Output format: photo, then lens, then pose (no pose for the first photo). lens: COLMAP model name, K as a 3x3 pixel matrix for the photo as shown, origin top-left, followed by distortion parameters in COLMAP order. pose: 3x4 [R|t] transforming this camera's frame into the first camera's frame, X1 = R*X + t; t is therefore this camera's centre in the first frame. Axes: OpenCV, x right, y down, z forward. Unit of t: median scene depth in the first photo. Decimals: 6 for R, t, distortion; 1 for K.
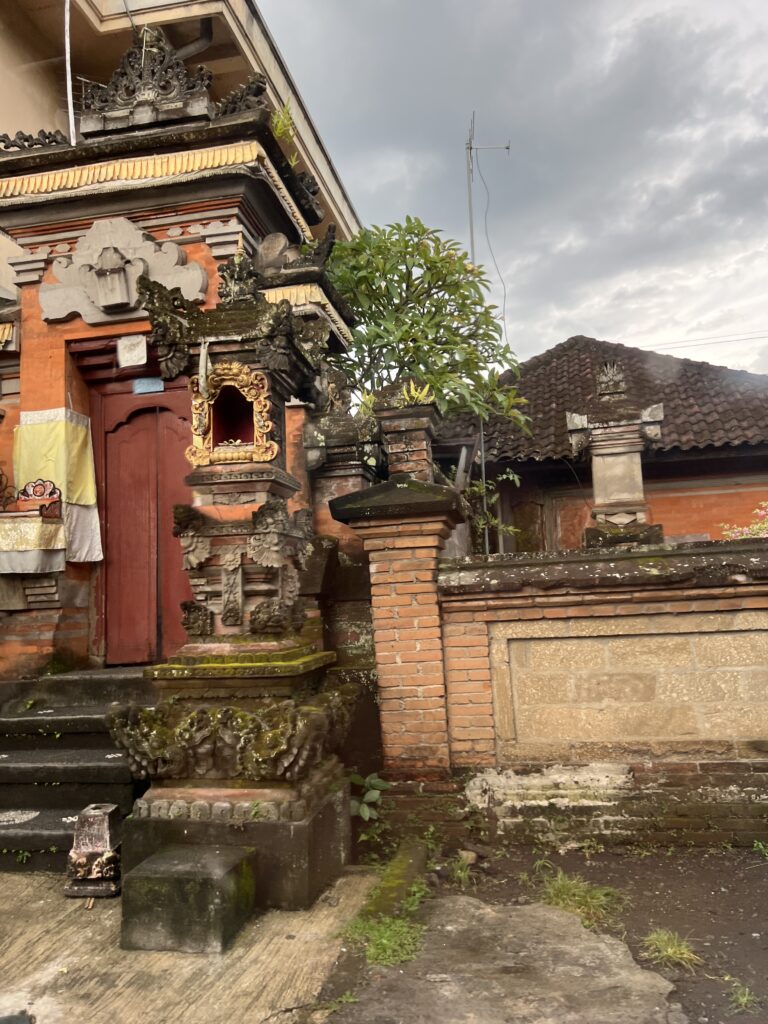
lens RADIAL K [[783.7, 0, 384.0], [0, 783.7, 512.0], [0, 0, 1]] dist [0.038430, -0.055210]
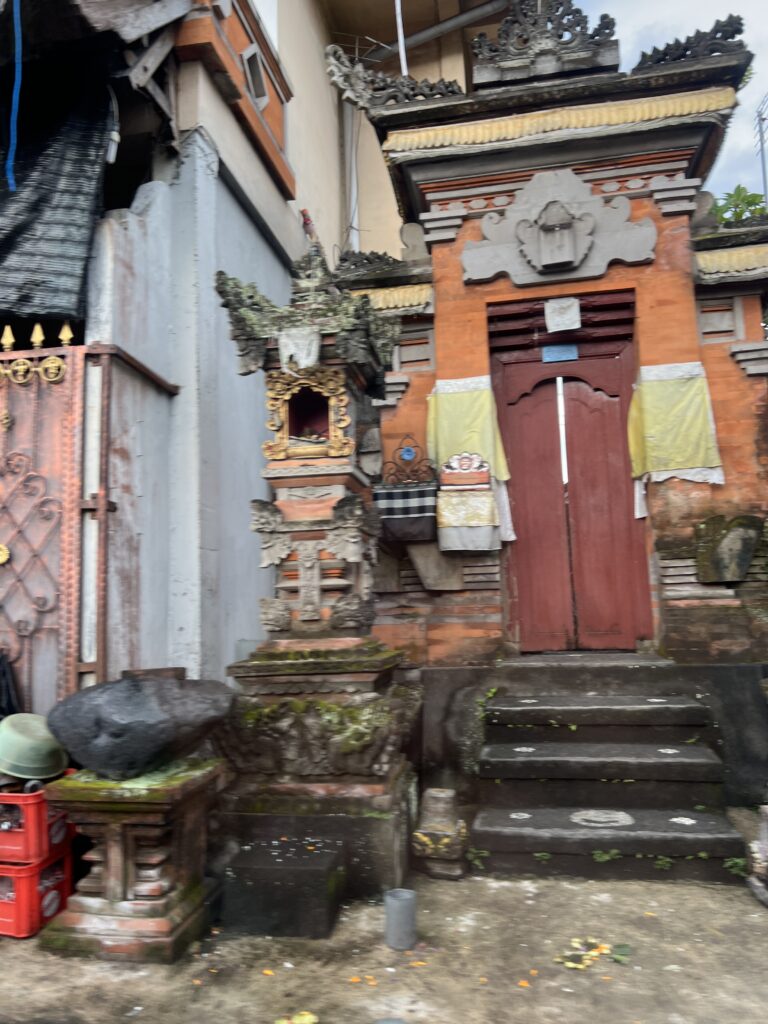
lens RADIAL K [[777.6, 0, 384.0], [0, 777.6, 512.0], [0, 0, 1]] dist [0.041822, -0.057446]
pose [[0.999872, 0.015989, 0.000116, -0.530103], [-0.015989, 0.999871, -0.001508, 0.032991], [-0.000140, 0.001506, 0.999999, 0.079868]]
